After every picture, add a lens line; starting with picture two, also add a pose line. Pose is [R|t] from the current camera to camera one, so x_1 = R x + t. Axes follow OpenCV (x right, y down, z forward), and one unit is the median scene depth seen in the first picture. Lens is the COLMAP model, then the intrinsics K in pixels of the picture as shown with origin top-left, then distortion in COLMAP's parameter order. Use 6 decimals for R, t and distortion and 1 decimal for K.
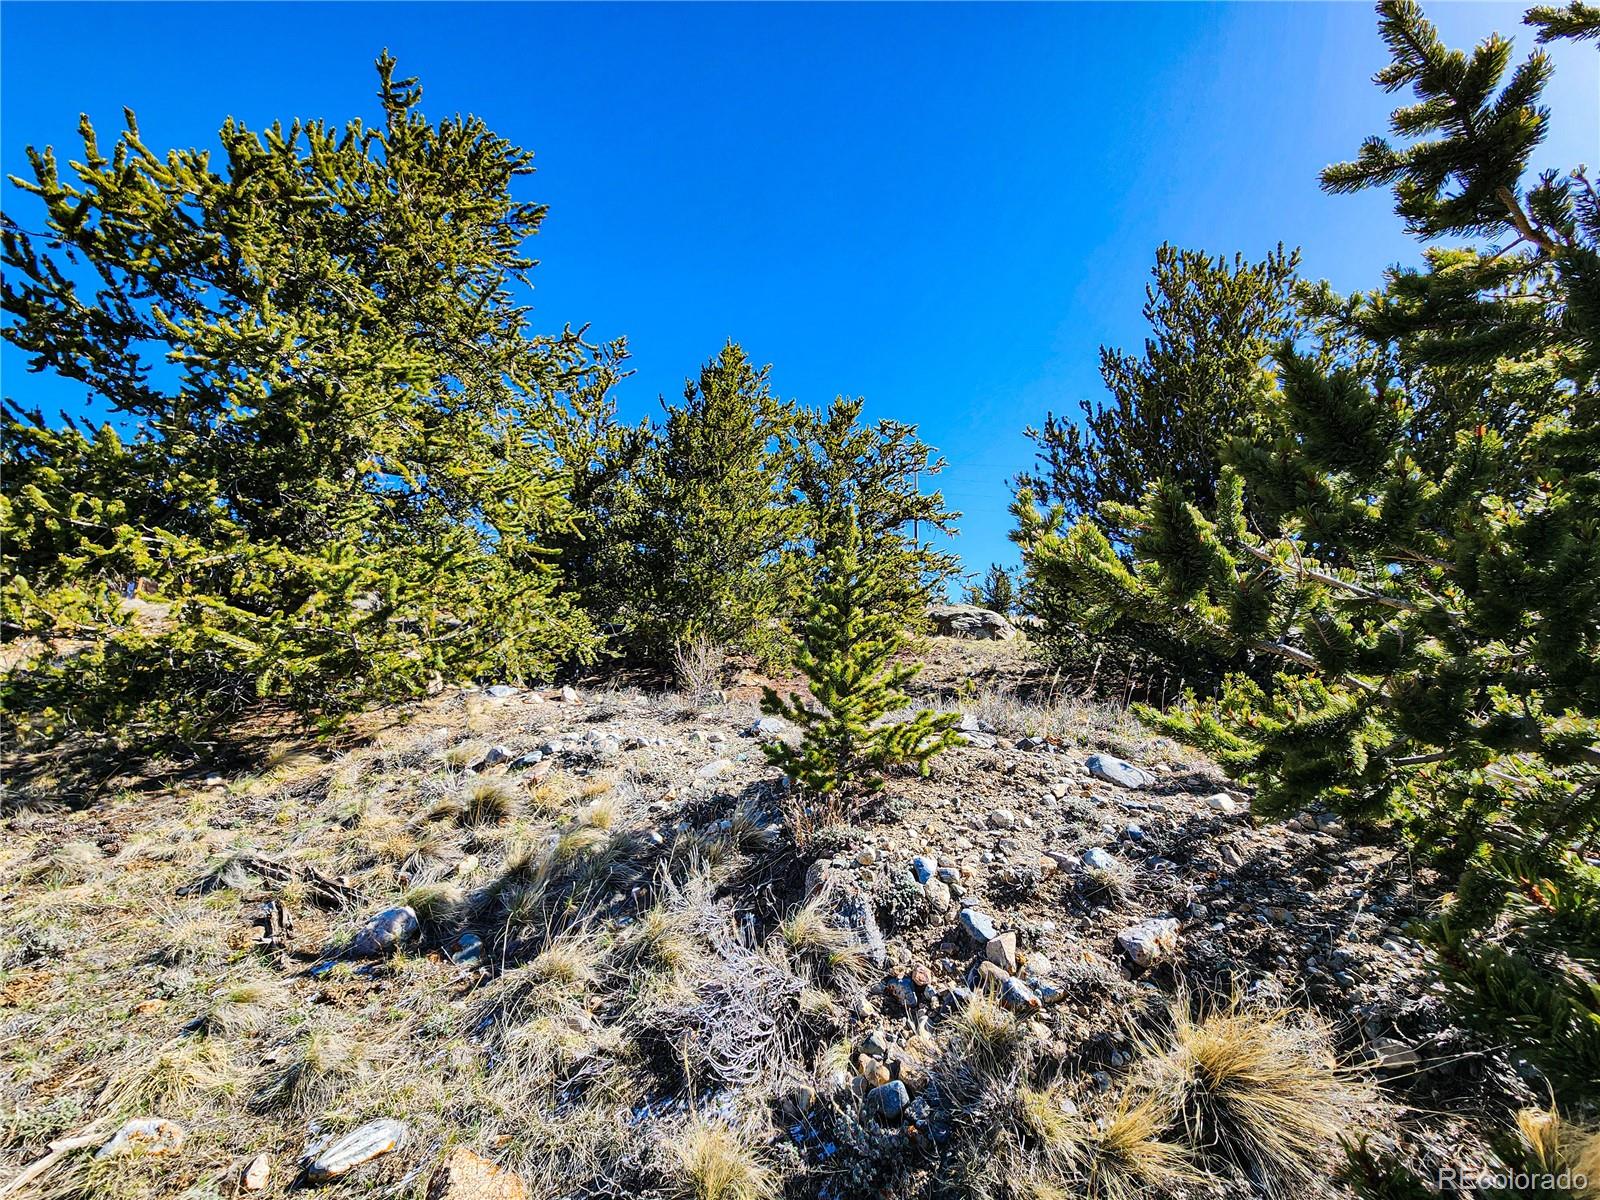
lens RADIAL K [[641.3, 0, 795.9], [0, 641.3, 604.1], [0, 0, 1]] dist [-0.003858, 0.000166]
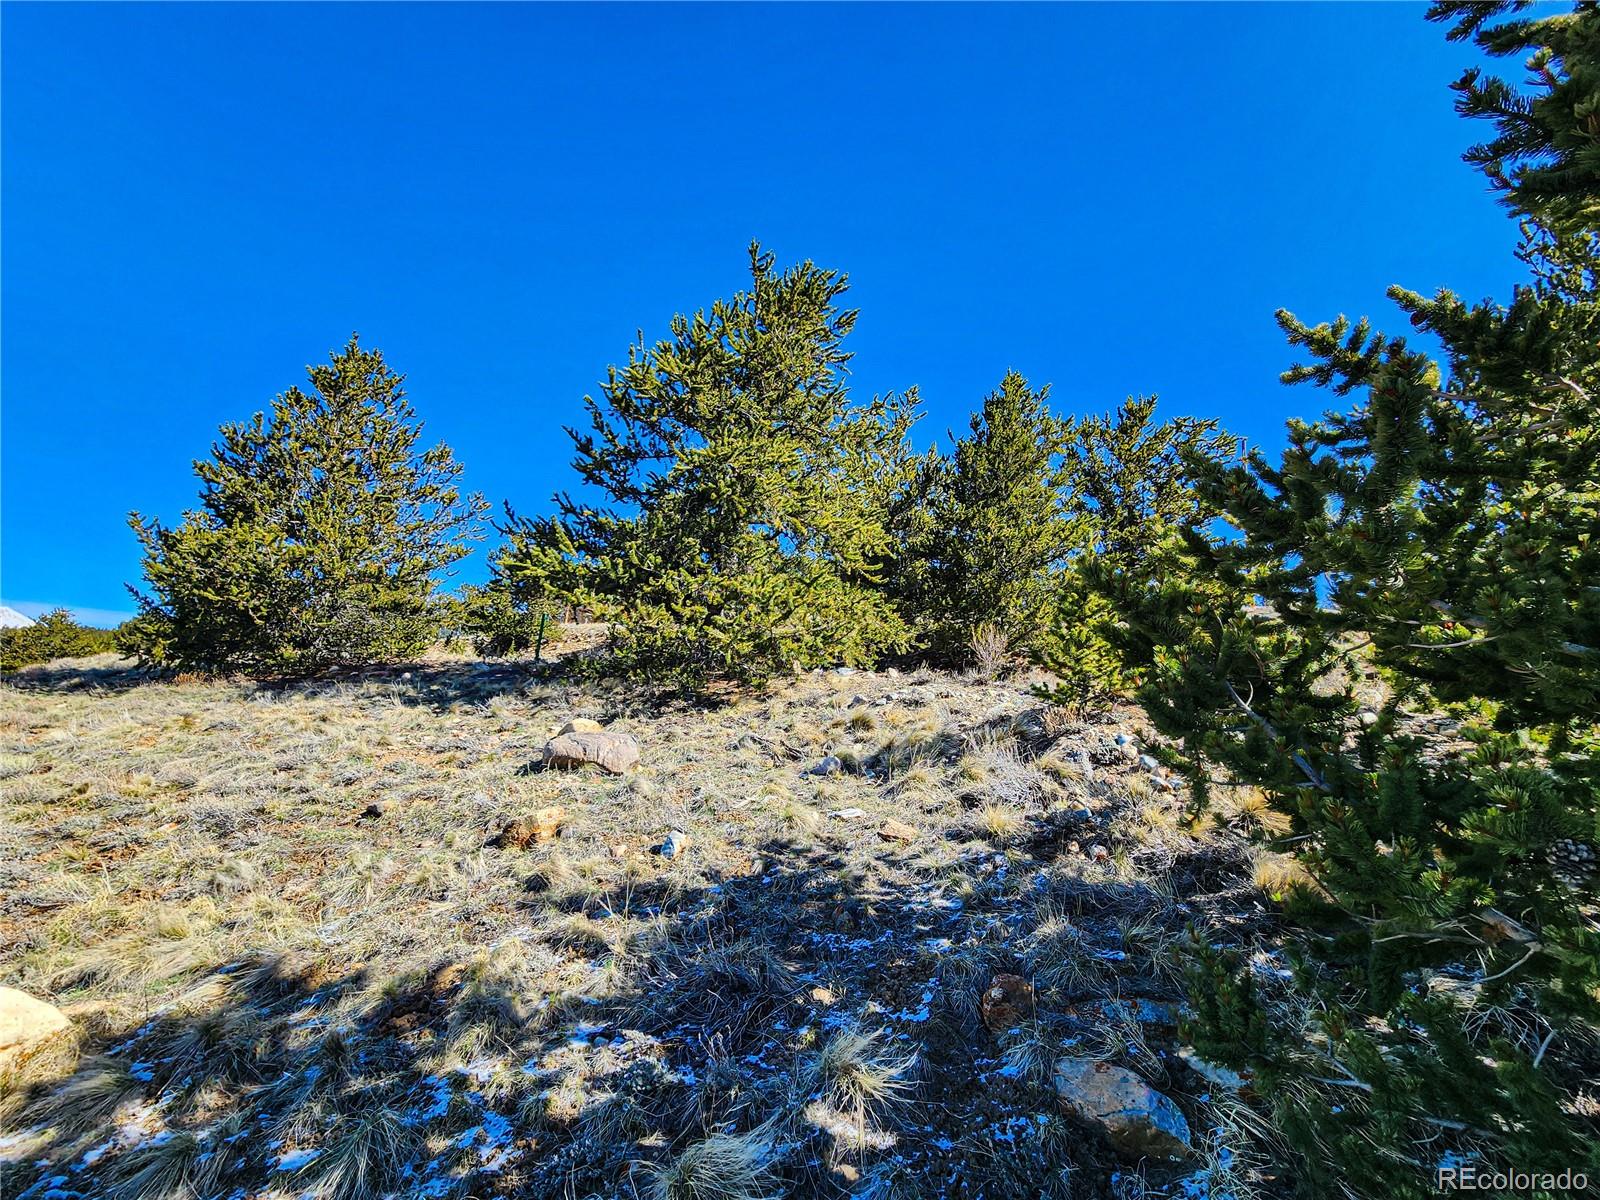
lens RADIAL K [[641.3, 0, 791.3], [0, 641.3, 601.8], [0, 0, 1]] dist [-0.003858, 0.000166]
pose [[0.898762, -0.037150, -0.436861, 0.050681], [0.025390, 0.999142, -0.032730, 0.022680], [0.437702, 0.018325, 0.898933, -0.295690]]
